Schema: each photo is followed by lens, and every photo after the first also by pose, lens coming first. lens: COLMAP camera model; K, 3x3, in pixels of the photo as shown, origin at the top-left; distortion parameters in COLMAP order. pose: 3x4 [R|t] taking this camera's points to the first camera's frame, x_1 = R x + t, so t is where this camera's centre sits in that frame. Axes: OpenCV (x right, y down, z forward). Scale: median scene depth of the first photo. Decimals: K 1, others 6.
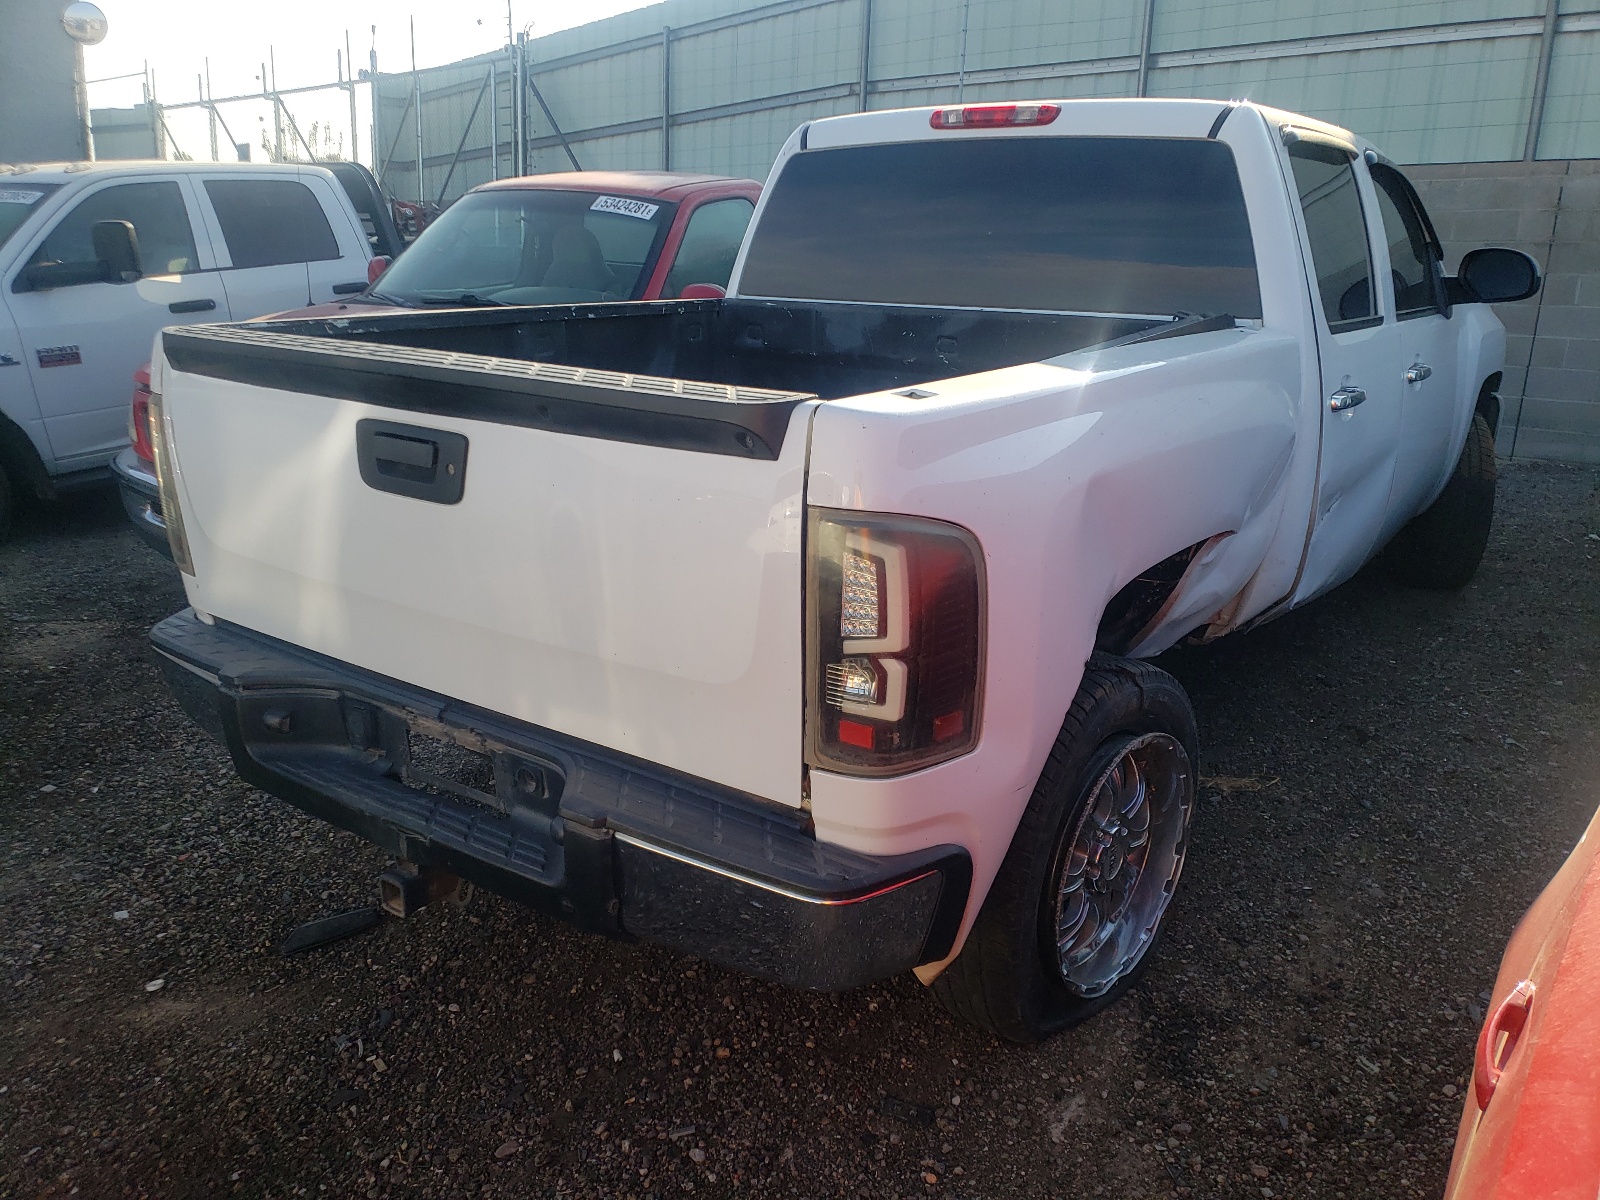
lens RADIAL K [[1228.2, 0, 800.0], [0, 1228.2, 600.0], [0, 0, 1]] dist [-0.010046, 0.007894]
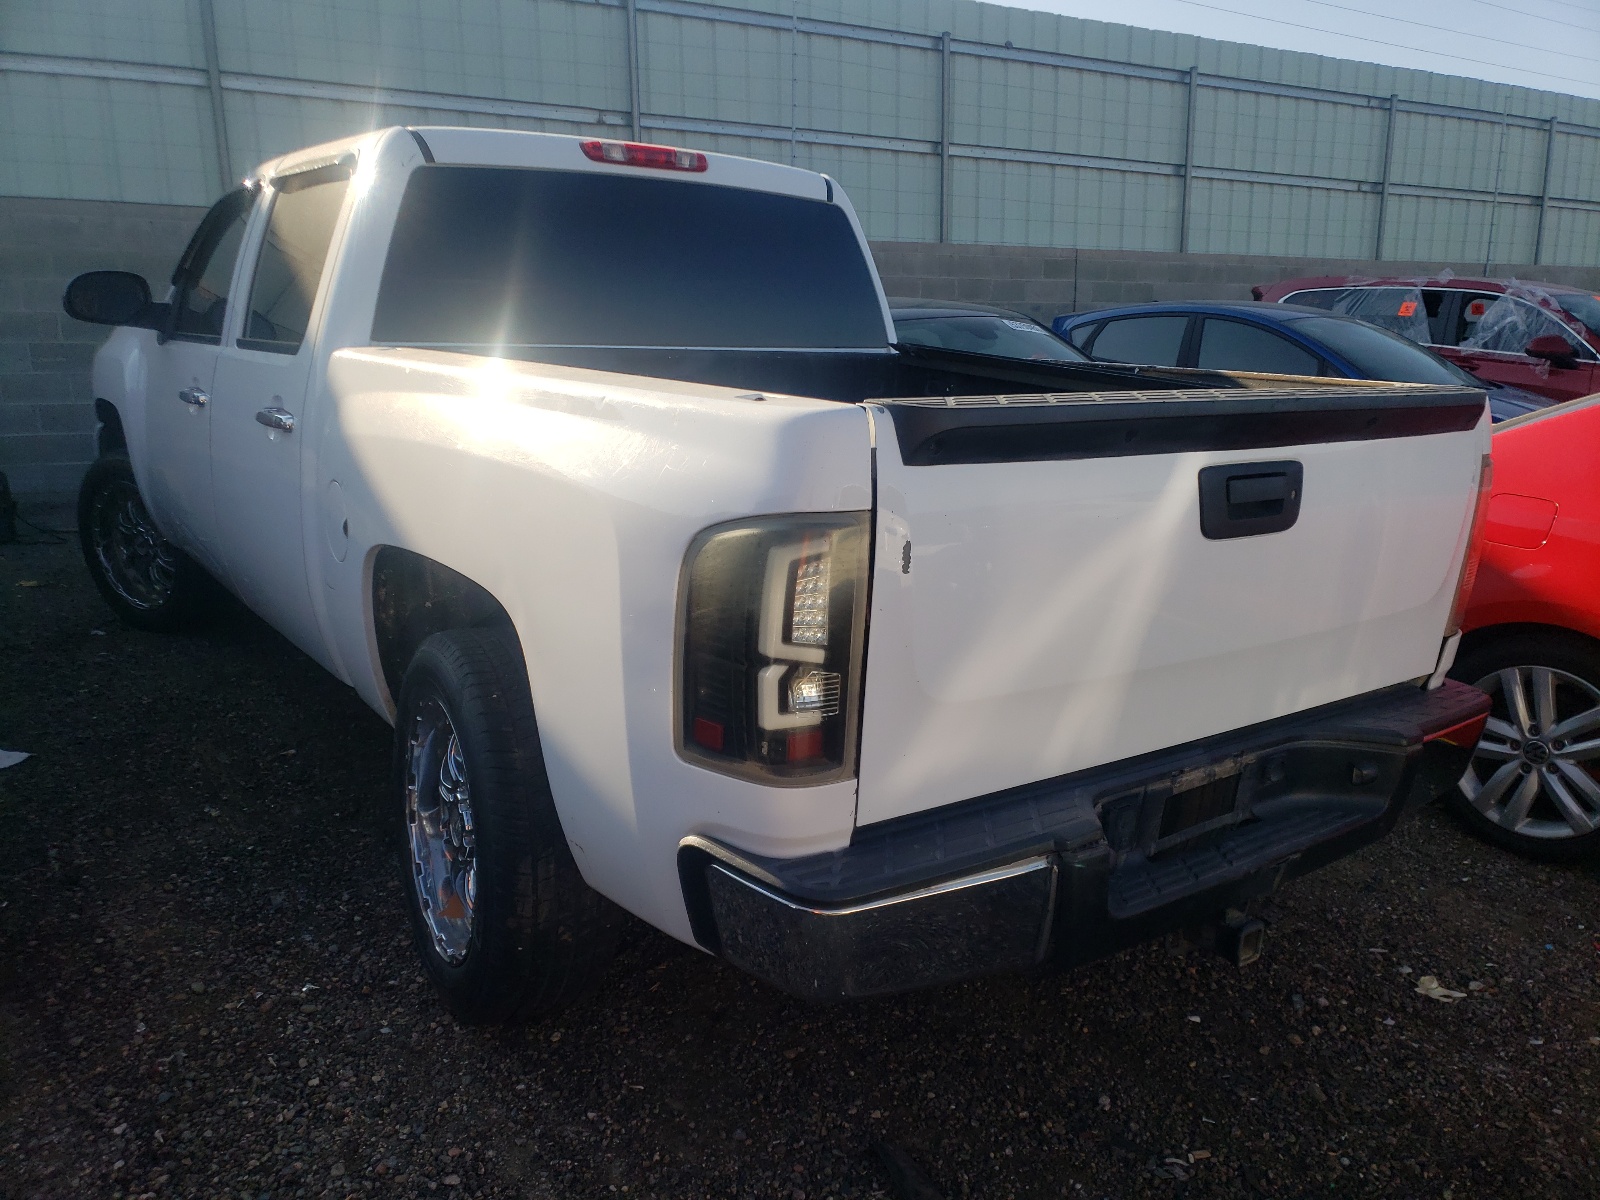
lens RADIAL K [[1228.2, 0, 800.0], [0, 1228.2, 600.0], [0, 0, 1]] dist [-0.010046, 0.007894]
pose [[0.336898, -0.216716, 0.916261, -0.490028], [0.241793, 0.960427, 0.138258, -0.093338], [-0.909965, 0.174967, 0.375967, 0.347567]]
